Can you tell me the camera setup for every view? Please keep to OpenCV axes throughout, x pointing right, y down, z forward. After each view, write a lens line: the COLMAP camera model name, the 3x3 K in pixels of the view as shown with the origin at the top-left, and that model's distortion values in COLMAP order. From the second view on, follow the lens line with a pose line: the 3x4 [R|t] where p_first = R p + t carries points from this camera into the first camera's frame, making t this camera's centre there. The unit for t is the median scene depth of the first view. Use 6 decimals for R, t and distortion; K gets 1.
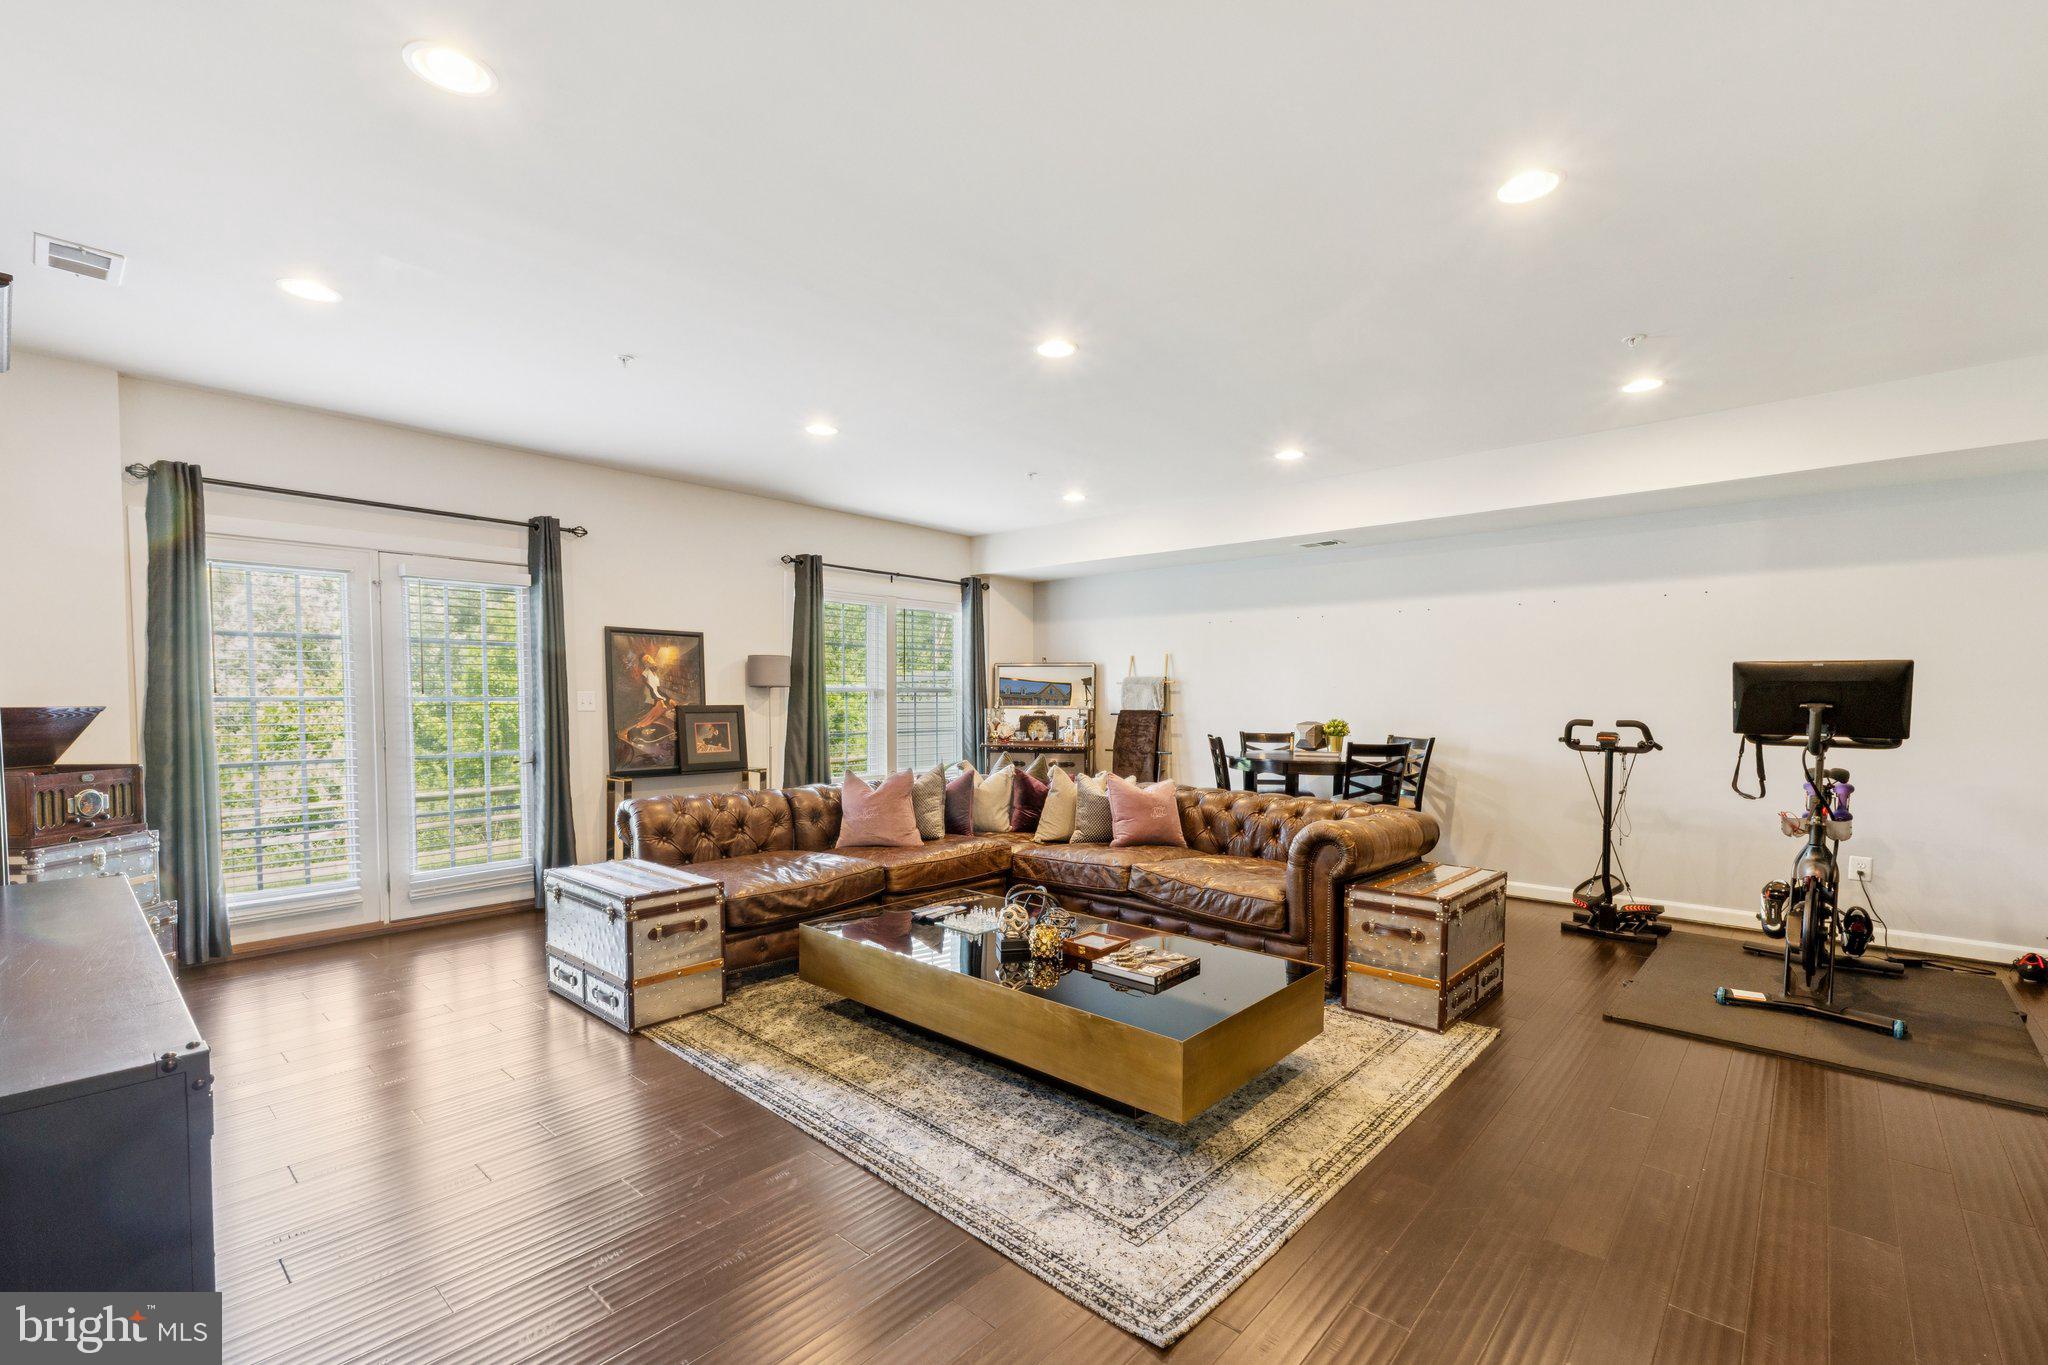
lens RADIAL K [[875.6, 0, 1034.0], [0, 875.6, 684.2], [0, 0, 1]] dist [0.001416, 0.000798]
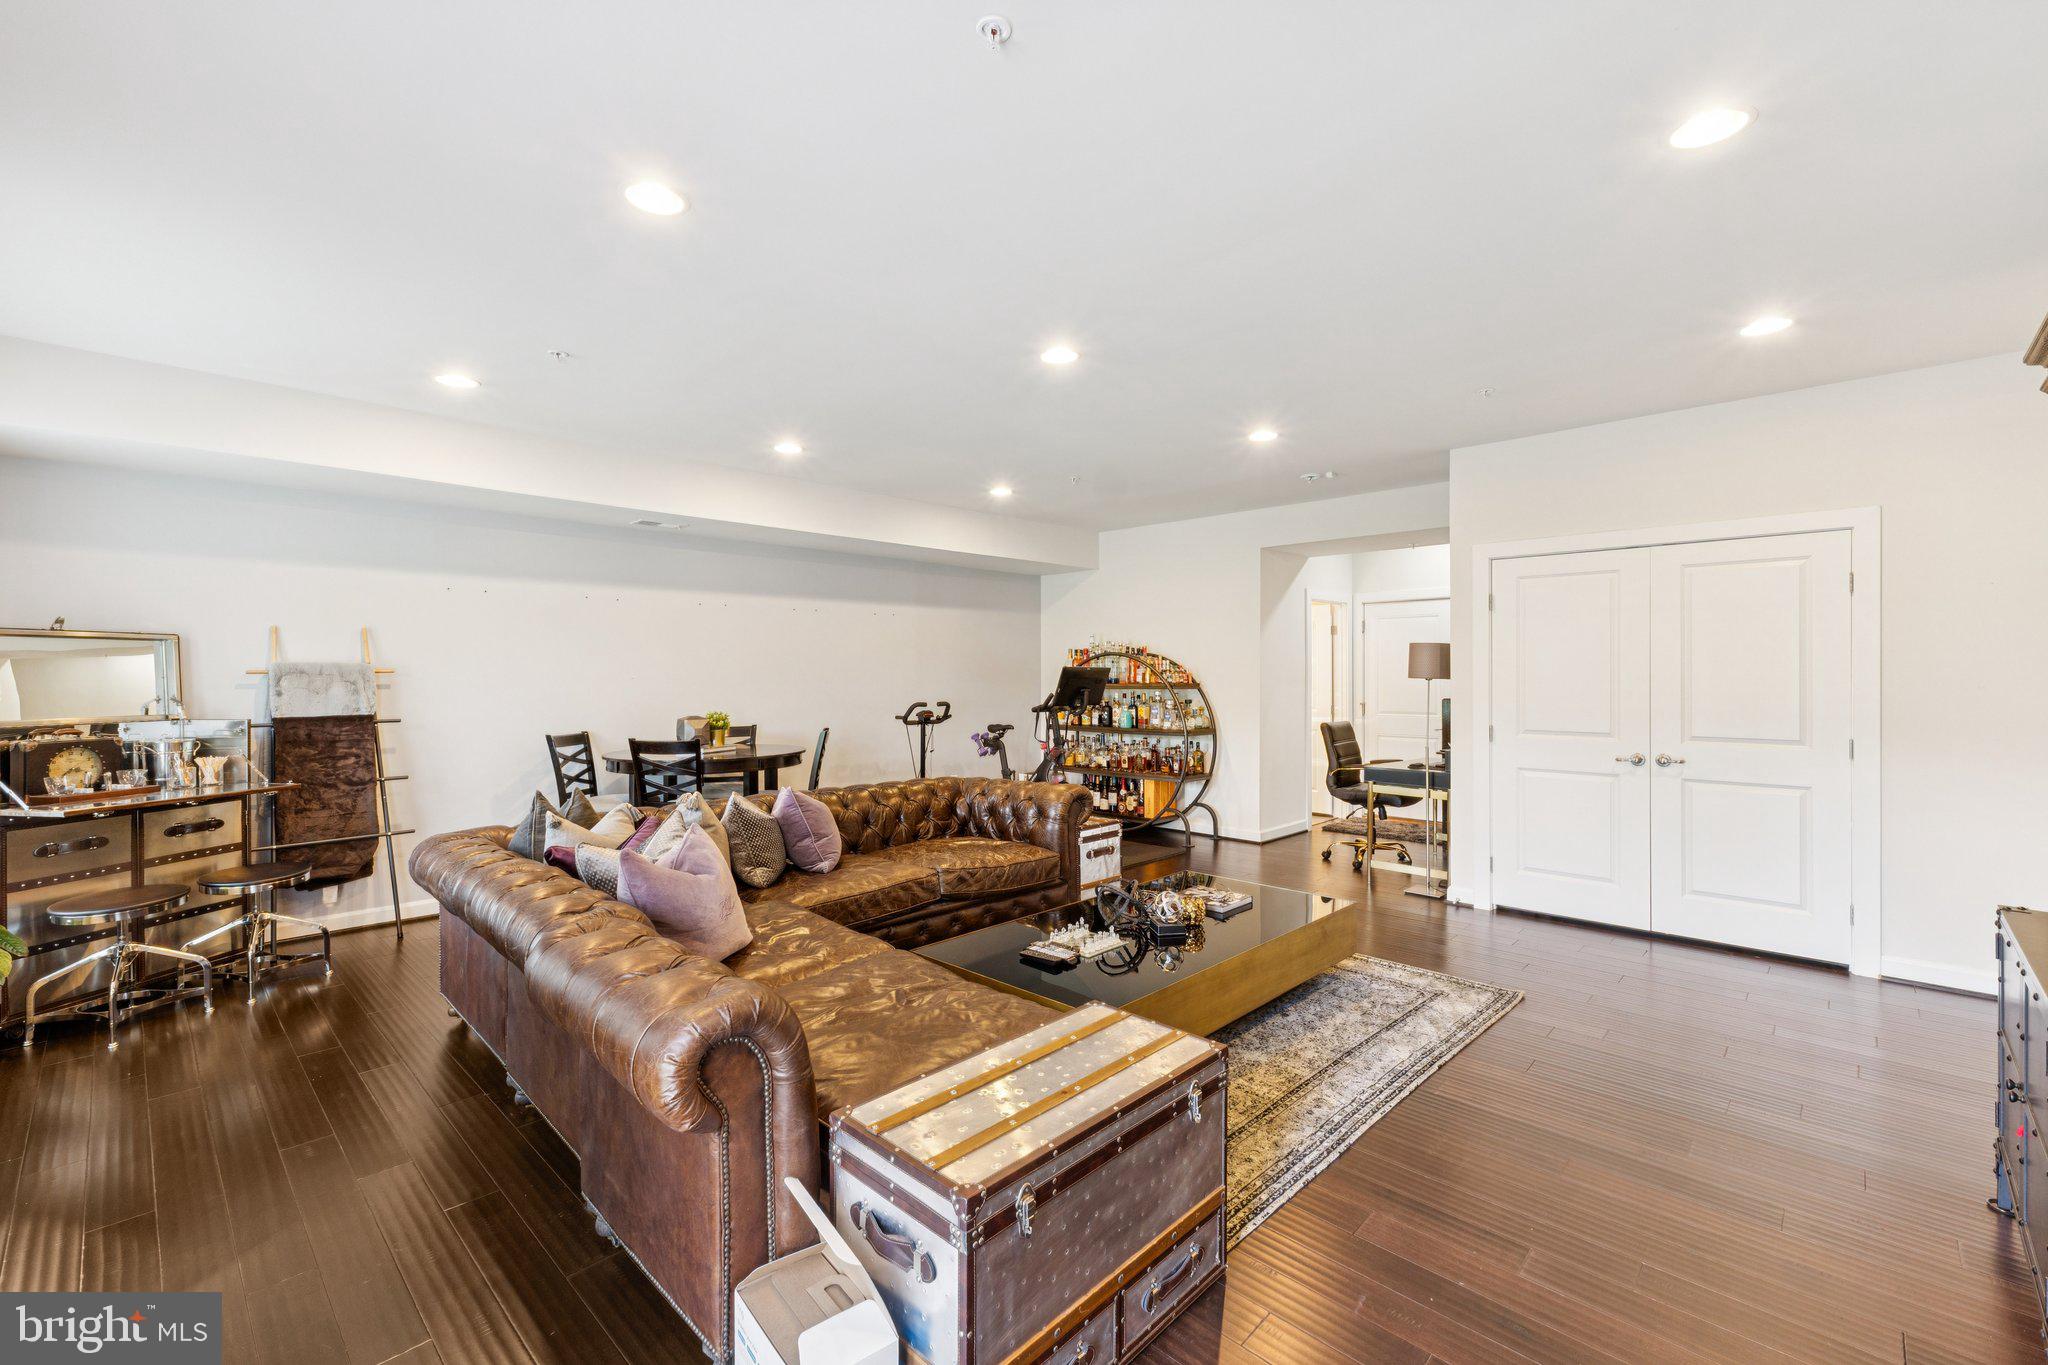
lens RADIAL K [[875.6, 0, 1034.0], [0, 875.6, 684.2], [0, 0, 1]] dist [0.001416, 0.000798]
pose [[0.040321, -0.006747, 0.999164, -0.770198], [-0.004193, 0.999967, 0.006922, 0.002993], [-0.999178, -0.004468, 0.040291, 0.812728]]
